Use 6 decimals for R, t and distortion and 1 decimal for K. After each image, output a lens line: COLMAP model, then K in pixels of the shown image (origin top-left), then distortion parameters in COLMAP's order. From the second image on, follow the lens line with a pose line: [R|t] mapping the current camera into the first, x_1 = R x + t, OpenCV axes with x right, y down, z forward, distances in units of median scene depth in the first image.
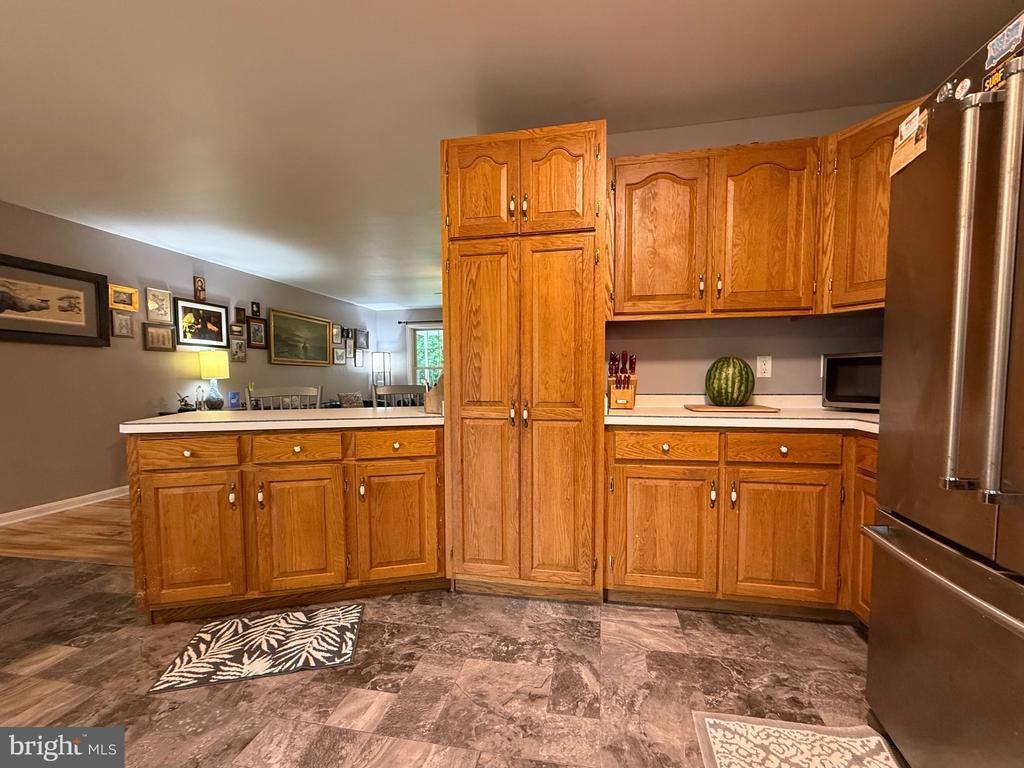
lens RADIAL K [[434.4, 0, 513.4], [0, 434.4, 404.4], [0, 0, 1]] dist [-0.000222, -0.000148]
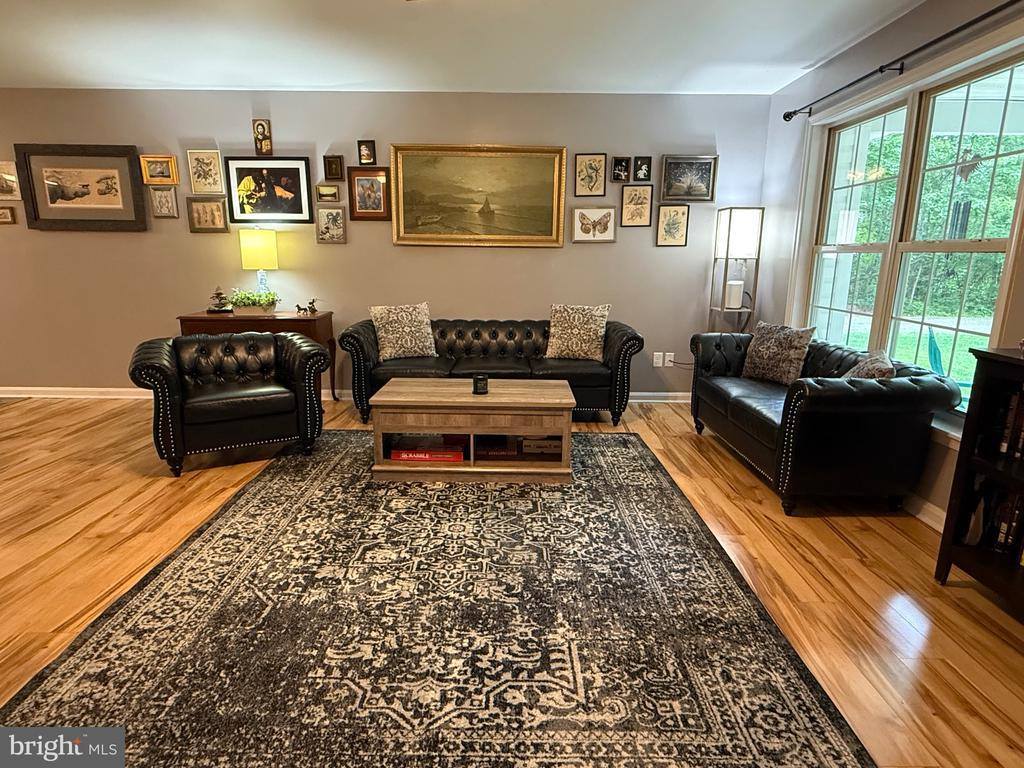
lens RADIAL K [[579.9, 0, 512.0], [0, 579.9, 384.0], [0, 0, 1]] dist [0.000367, 0.001803]
pose [[0.203217, 0.224389, -0.953075, 0.445999], [-0.069468, 0.974238, 0.214559, -0.146239], [0.976666, 0.022606, 0.213570, 1.615202]]
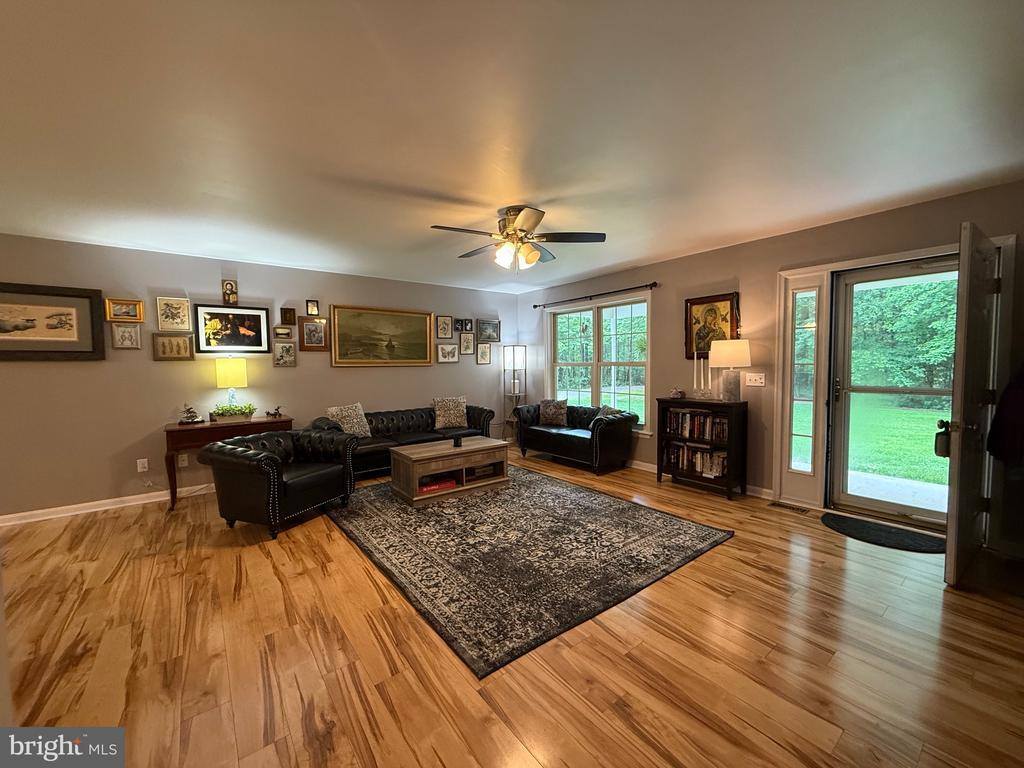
lens RADIAL K [[408.2, 0, 511.0], [0, 408.2, 384.0], [0, 0, 1]] dist [0.000228, -0.000236]
pose [[0.759896, 0.033201, -0.649197, 0.442486], [-0.034351, 0.999350, 0.010900, -0.130589], [0.649137, 0.014018, 0.760543, 0.973456]]
